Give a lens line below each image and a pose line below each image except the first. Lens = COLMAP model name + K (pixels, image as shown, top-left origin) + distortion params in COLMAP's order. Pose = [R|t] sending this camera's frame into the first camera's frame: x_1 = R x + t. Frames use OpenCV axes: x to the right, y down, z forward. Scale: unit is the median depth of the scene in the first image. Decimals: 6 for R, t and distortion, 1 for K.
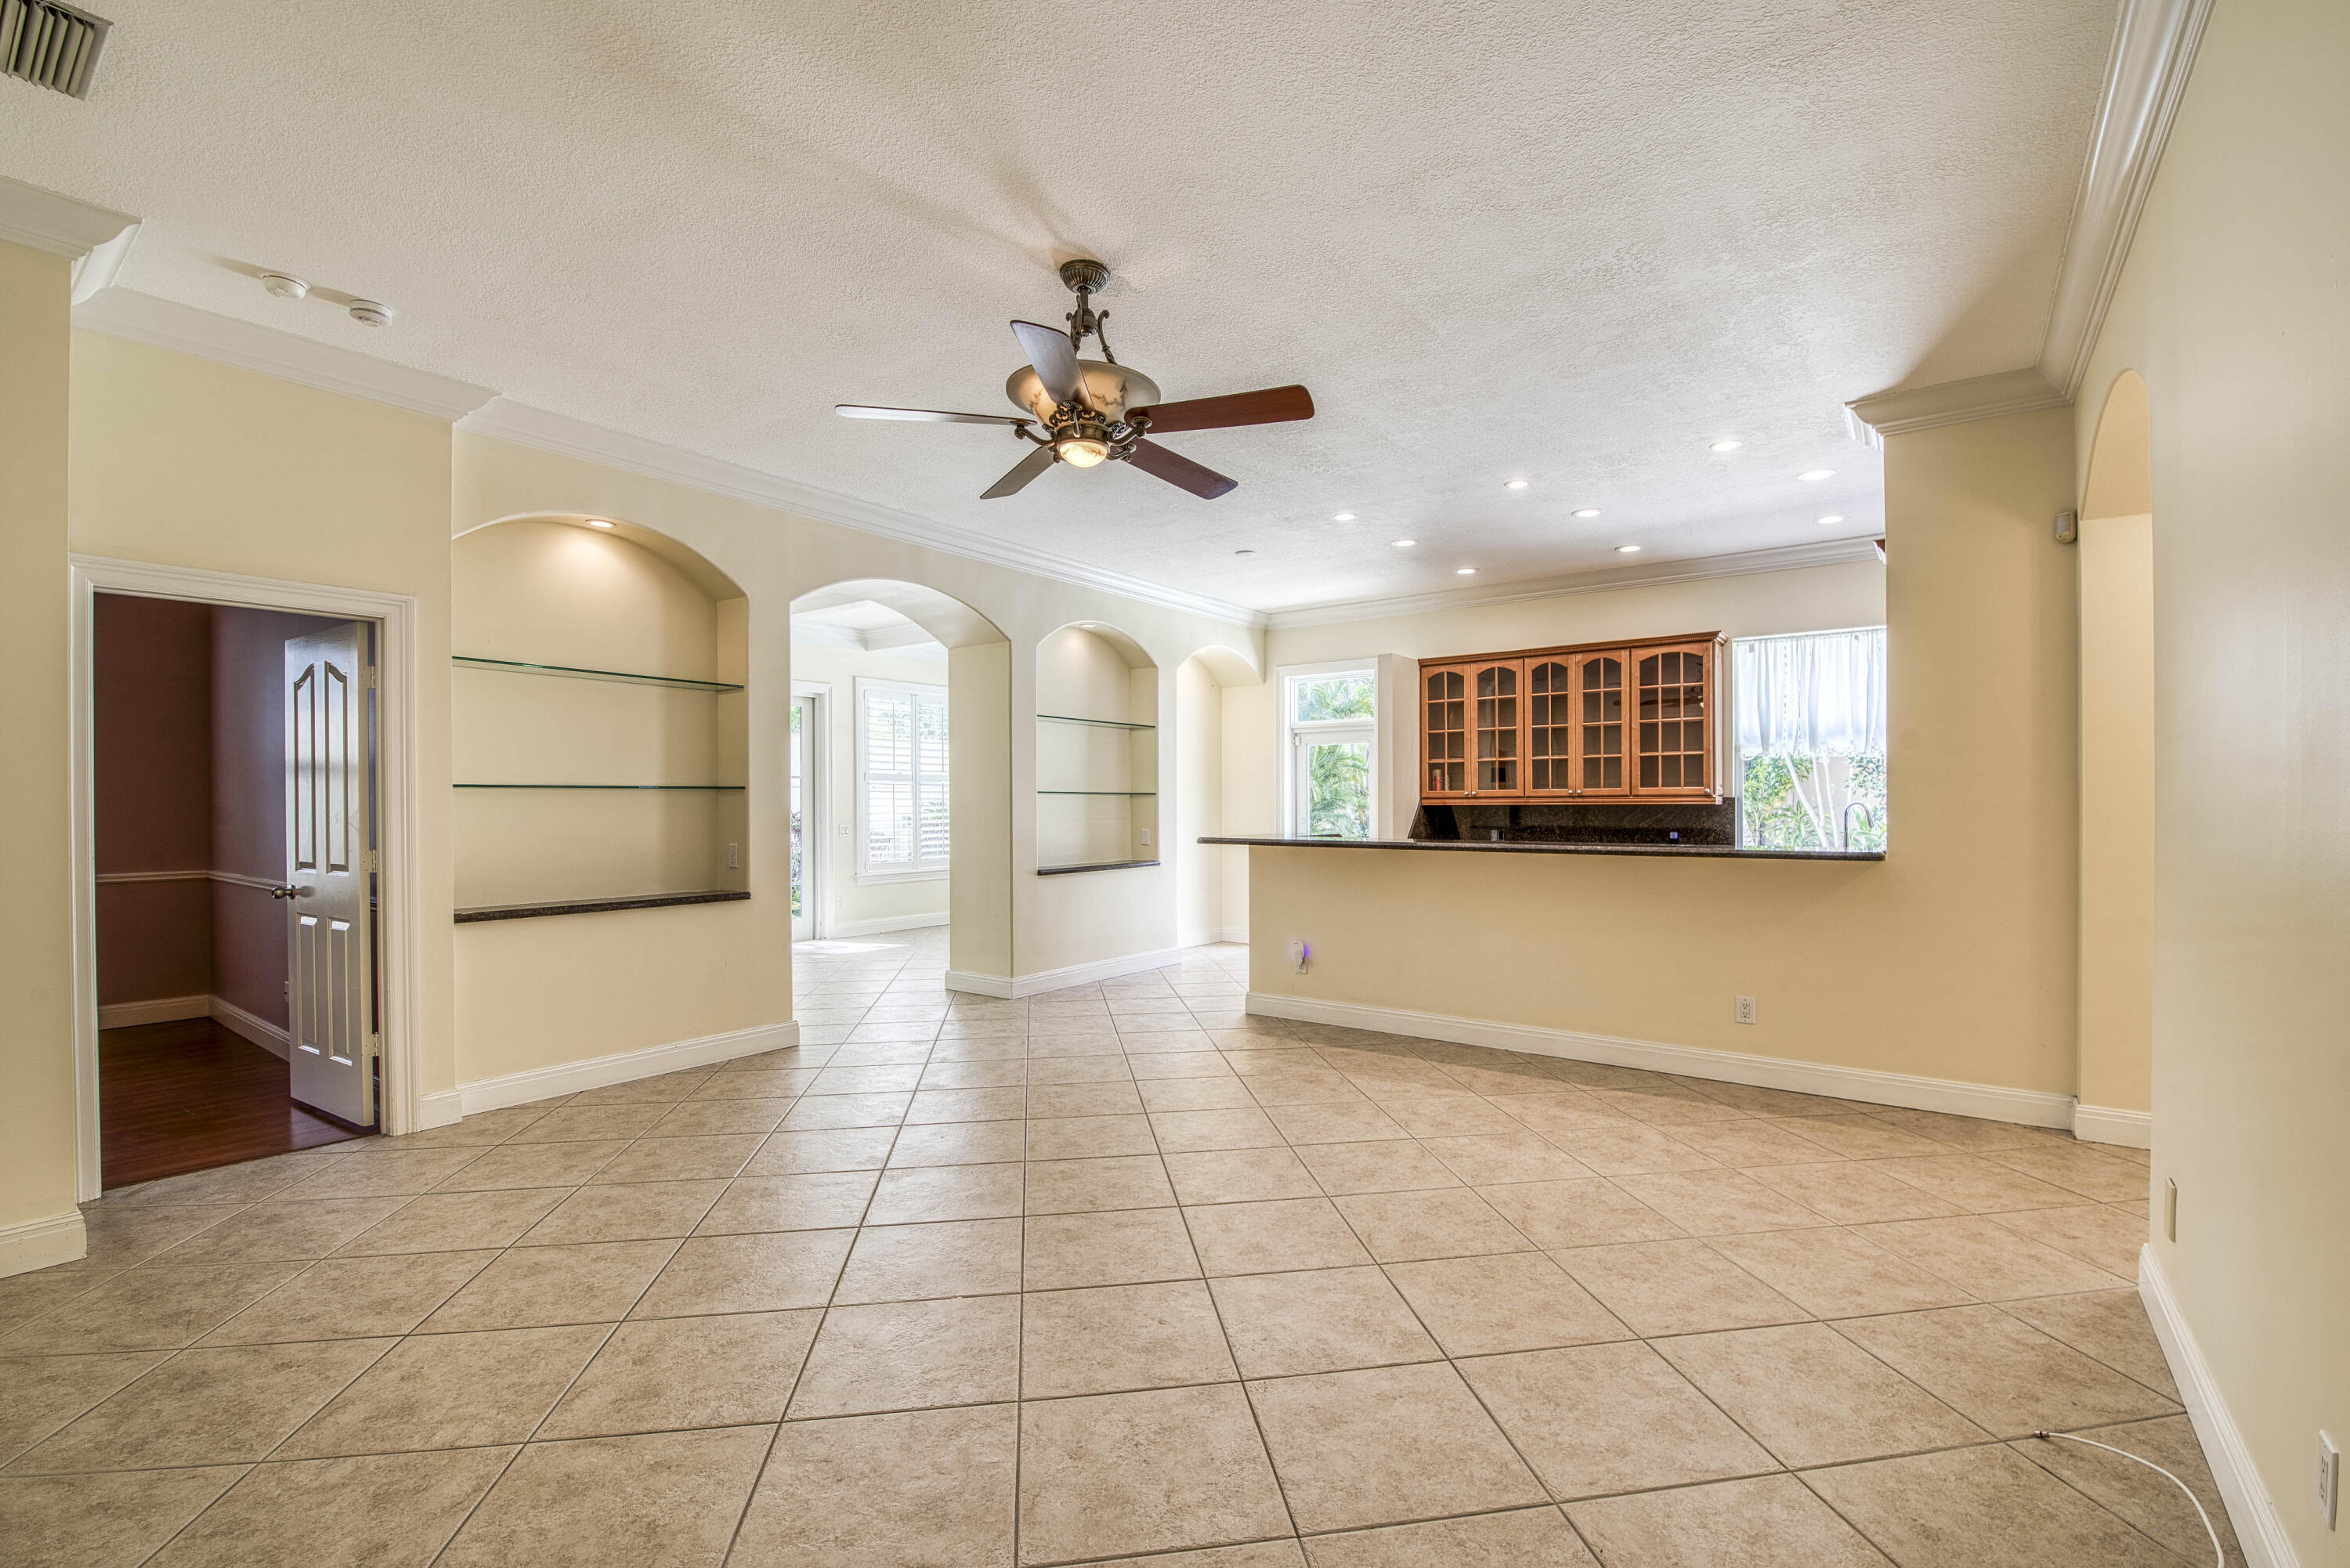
lens RADIAL K [[1011.4, 0, 1201.6], [0, 1011.4, 804.4], [0, 0, 1]] dist [-0.003314, -0.010321]
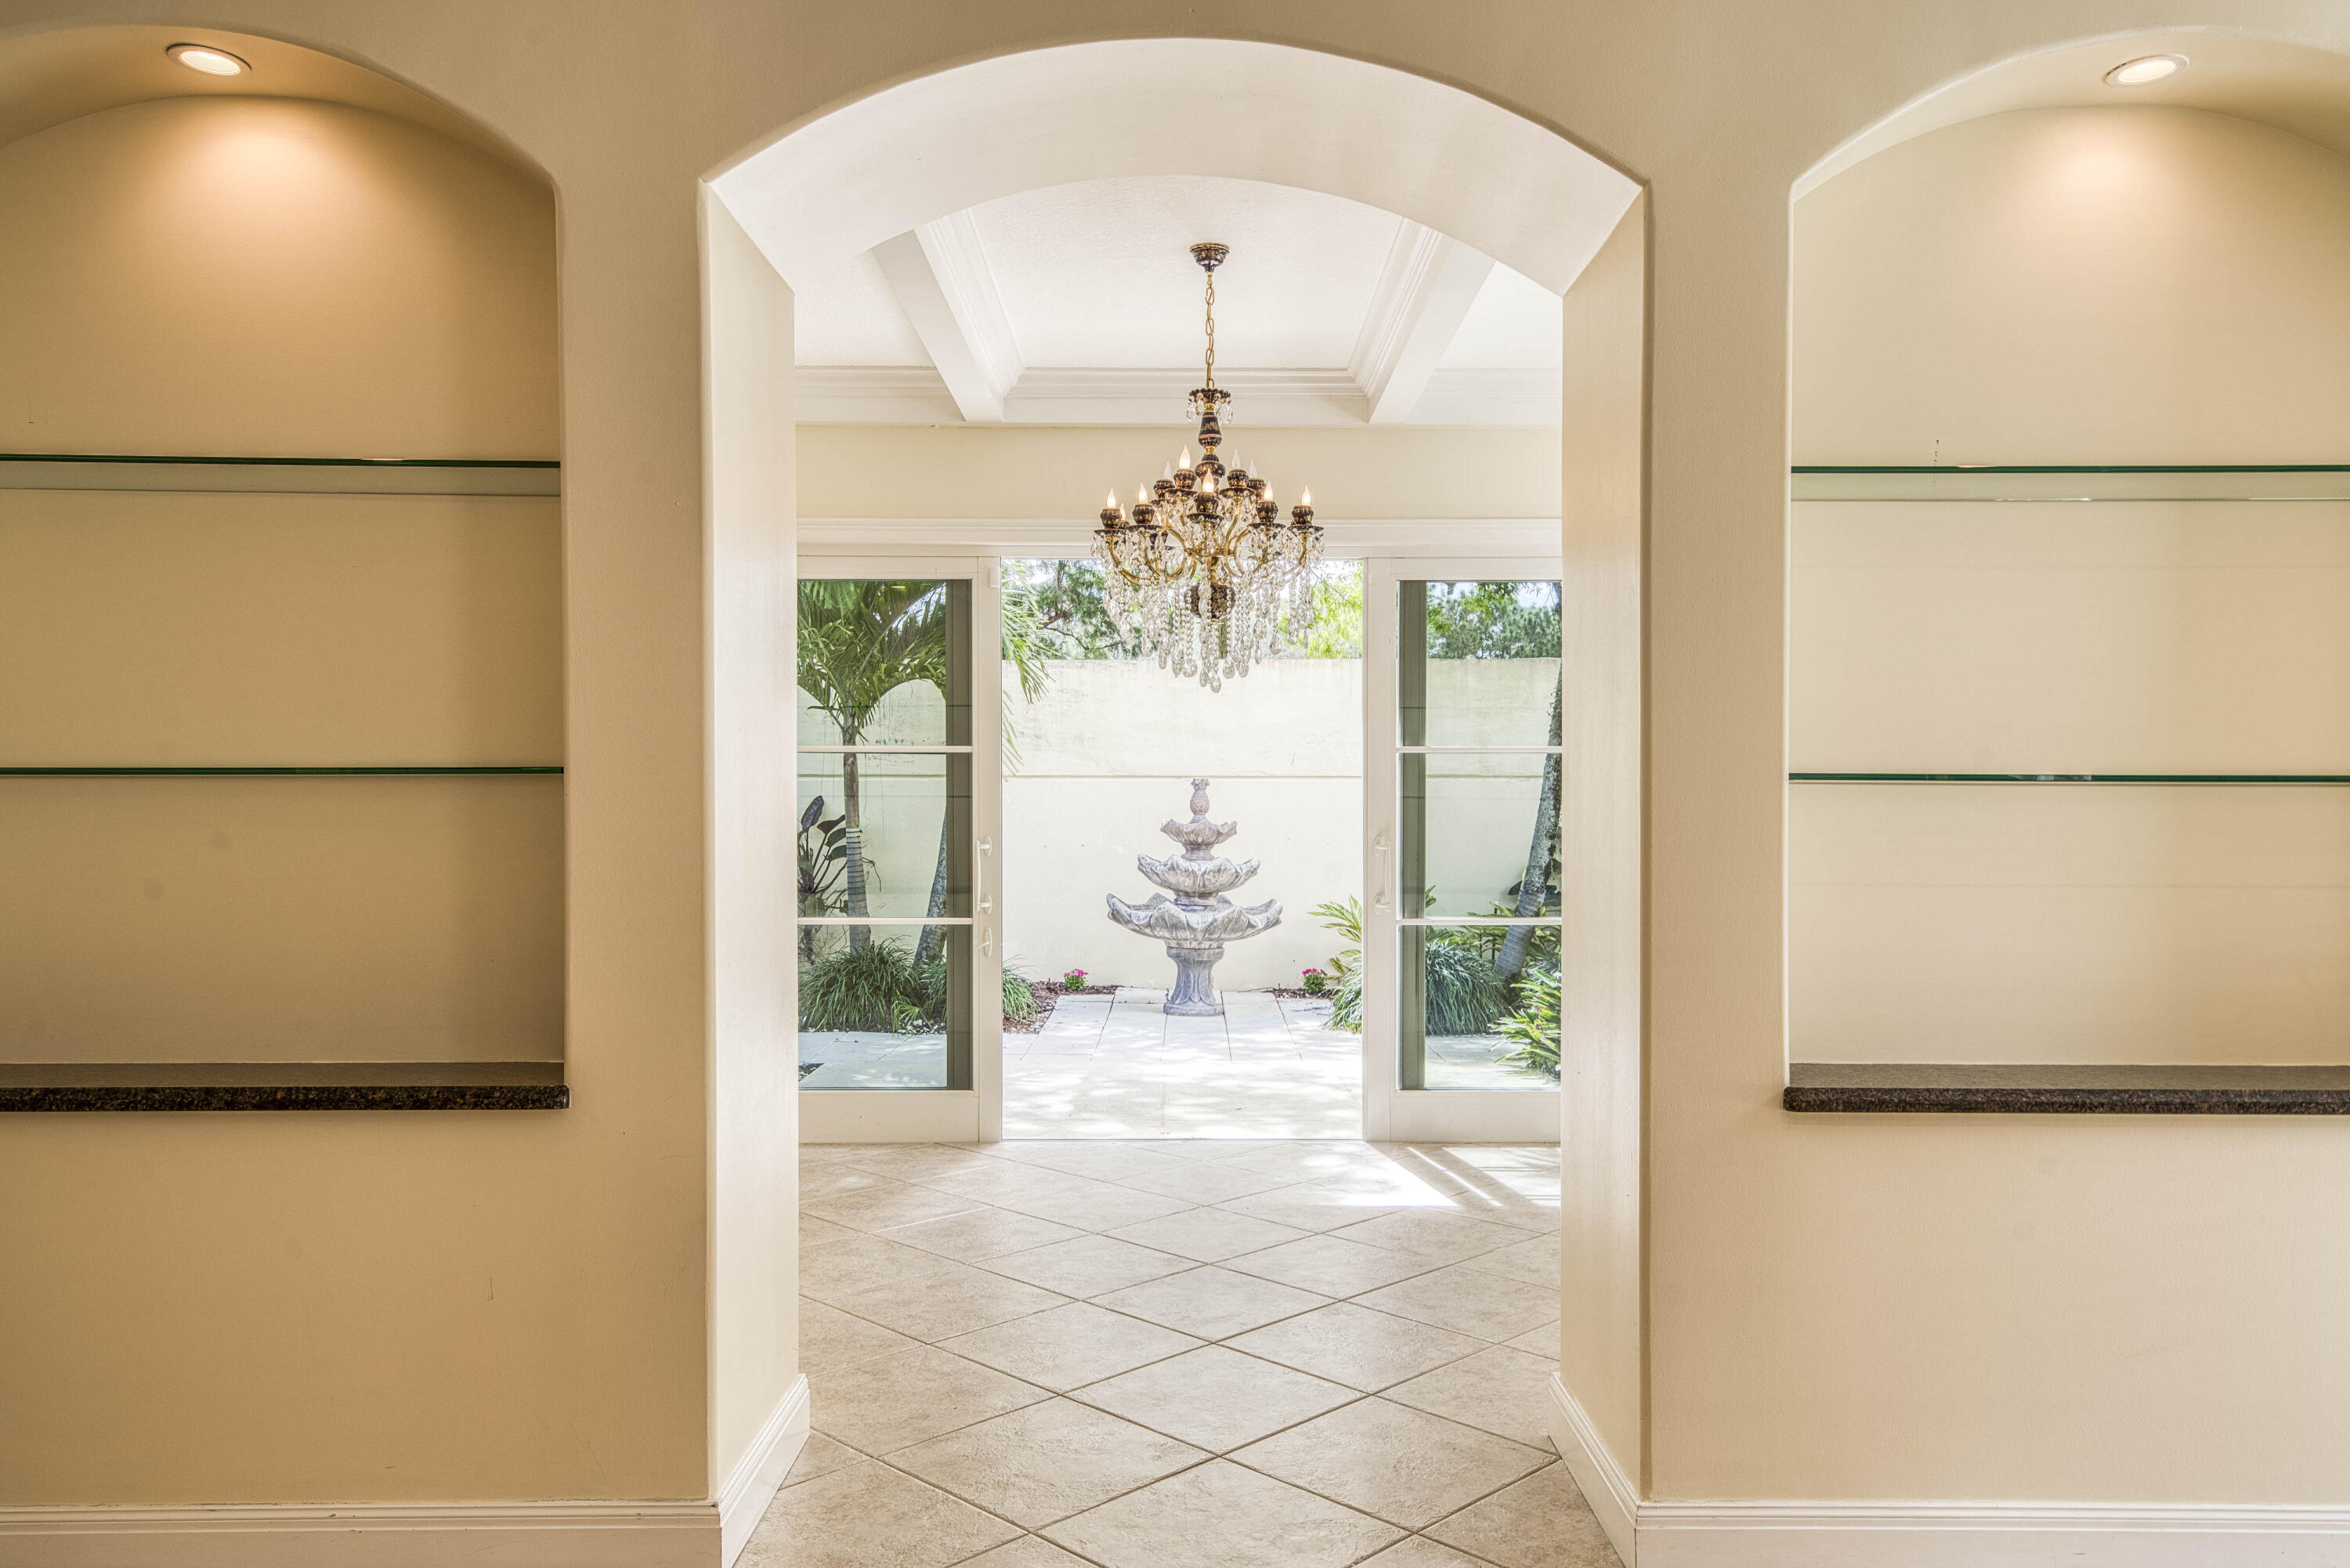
lens RADIAL K [[1515.9, 0, 1175.0], [0, 1515.9, 829.0], [0, 0, 1]] dist [0.028002, 0.000205]
pose [[0.594124, 0.014293, -0.804247, 0.052108], [-0.004865, 0.999888, 0.014176, -0.003491], [0.804359, -0.004510, 0.594127, 0.682386]]
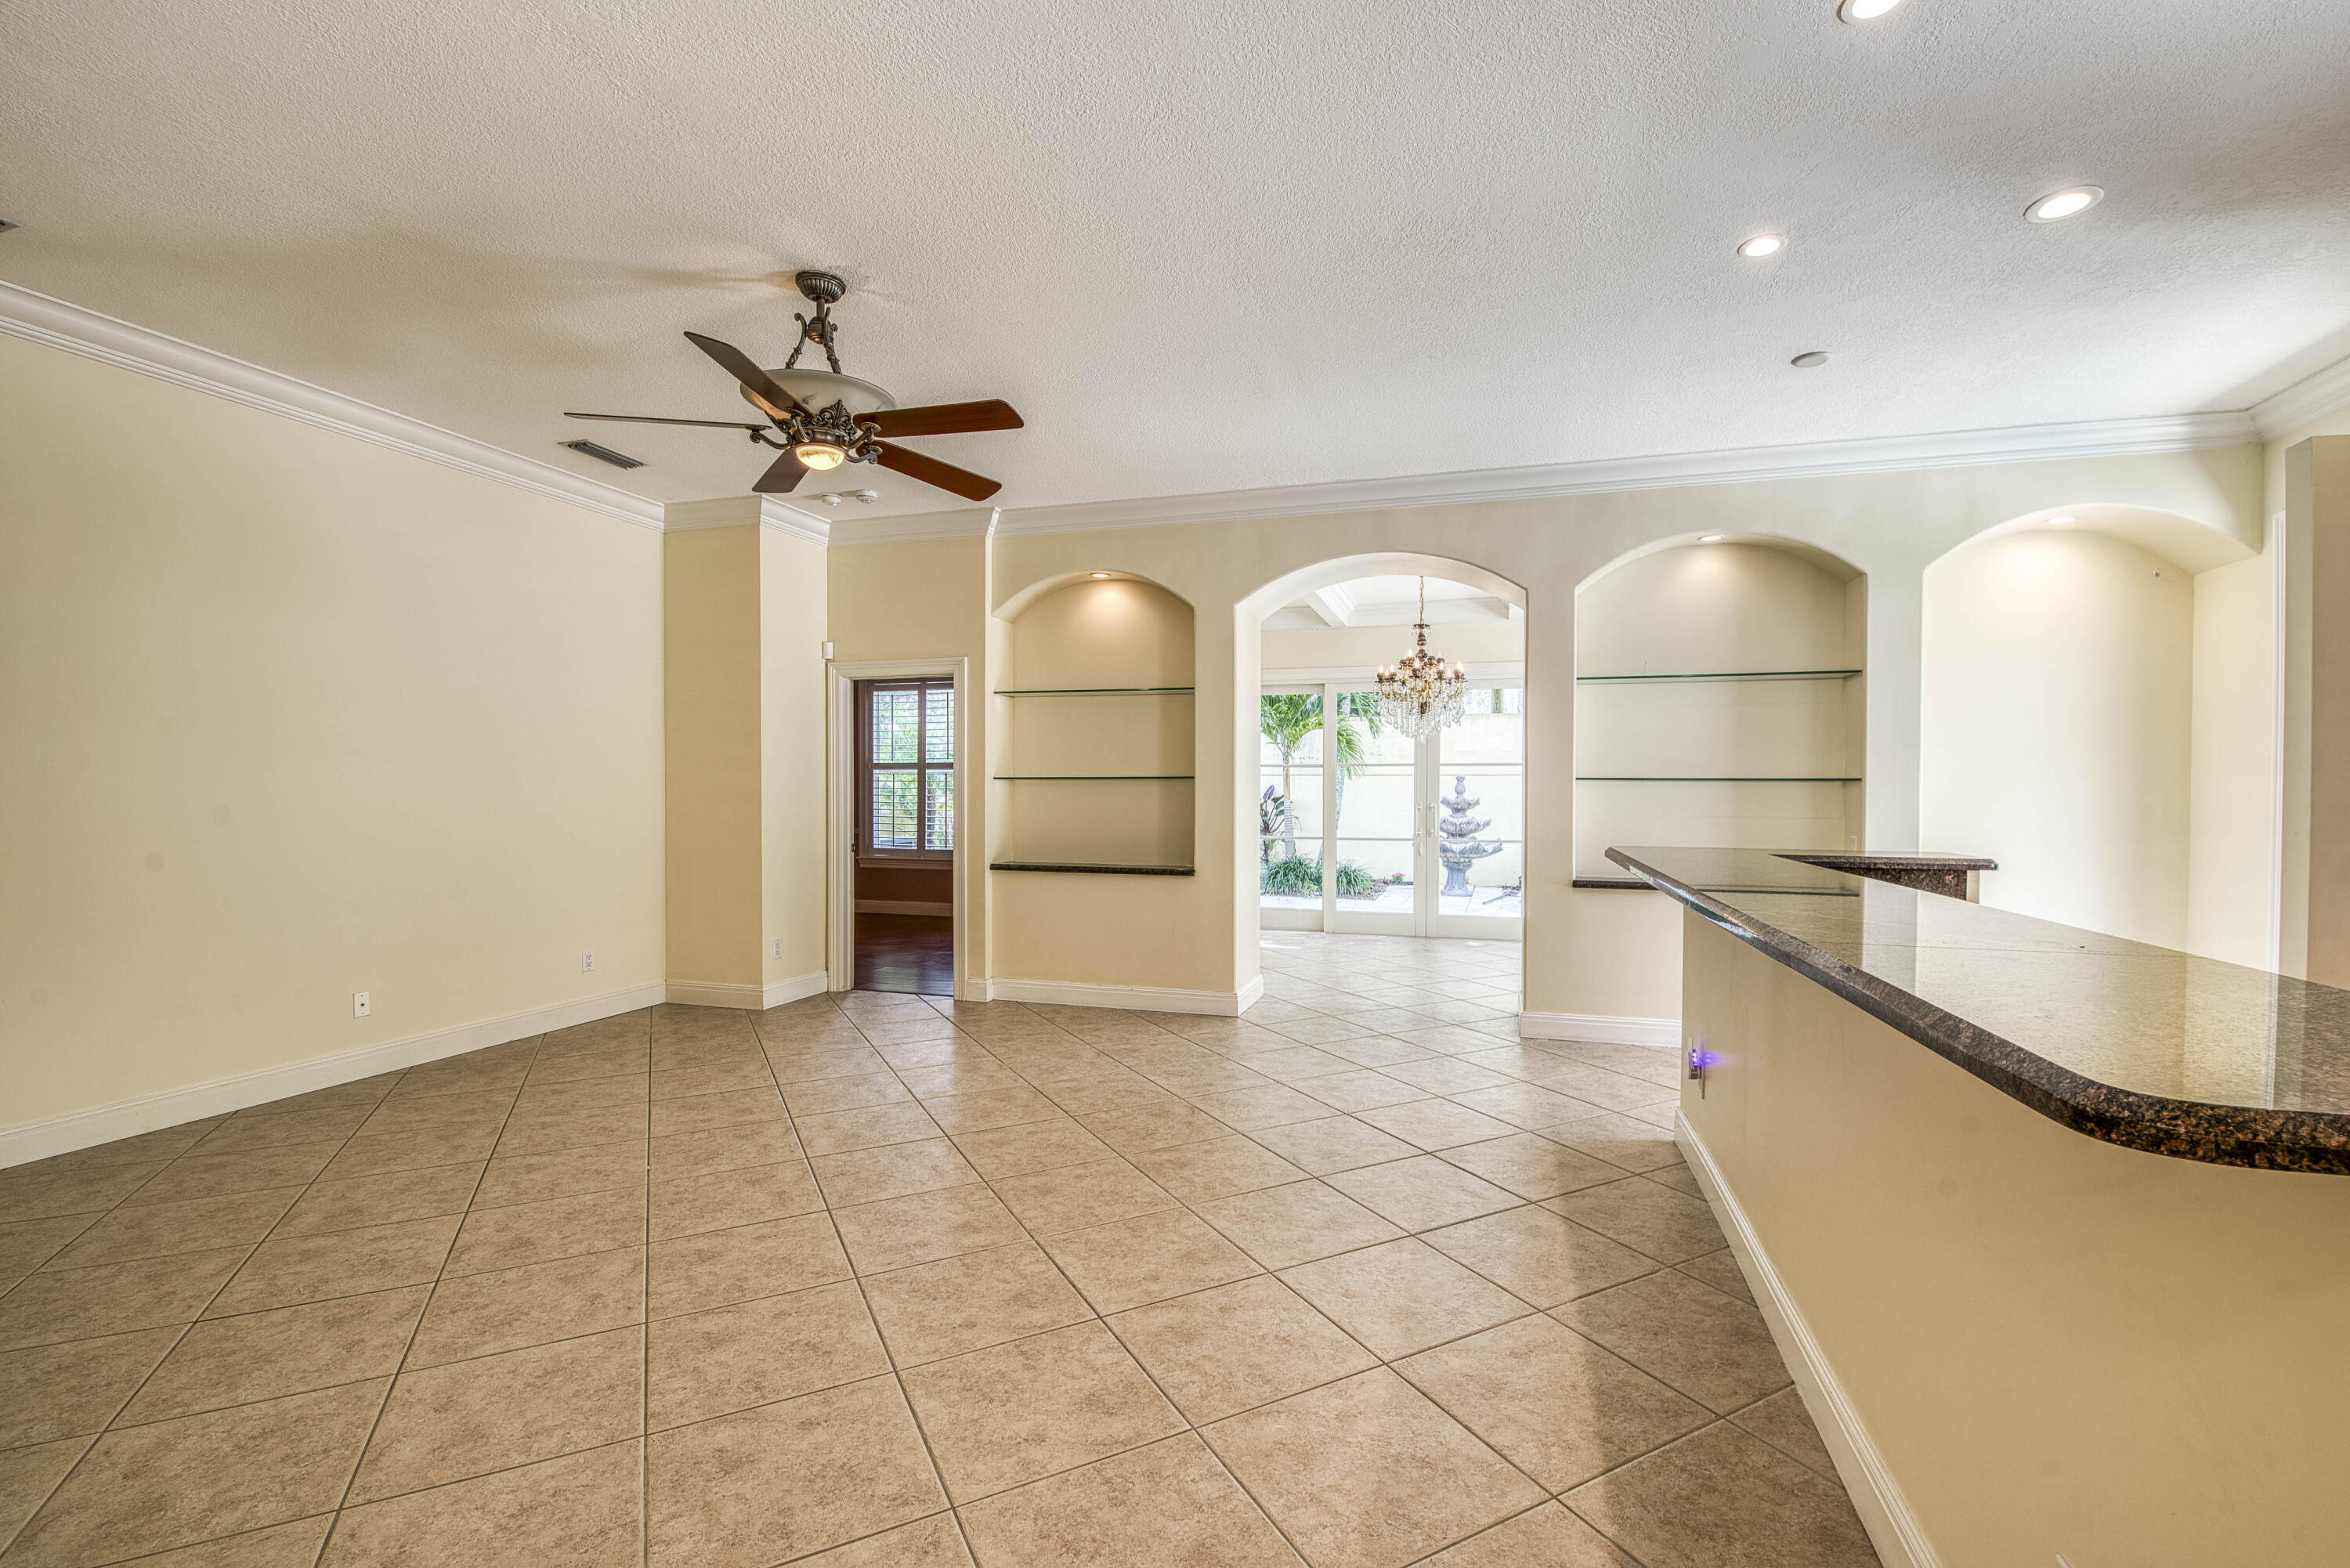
lens RADIAL K [[1011.4, 0, 1201.6], [0, 1011.4, 804.4], [0, 0, 1]] dist [-0.003314, -0.010321]
pose [[0.326700, 0.014887, -0.945011, 0.489542], [-0.005993, 0.999888, 0.013679, -0.001310], [0.945109, 0.001195, 0.326753, 0.502304]]
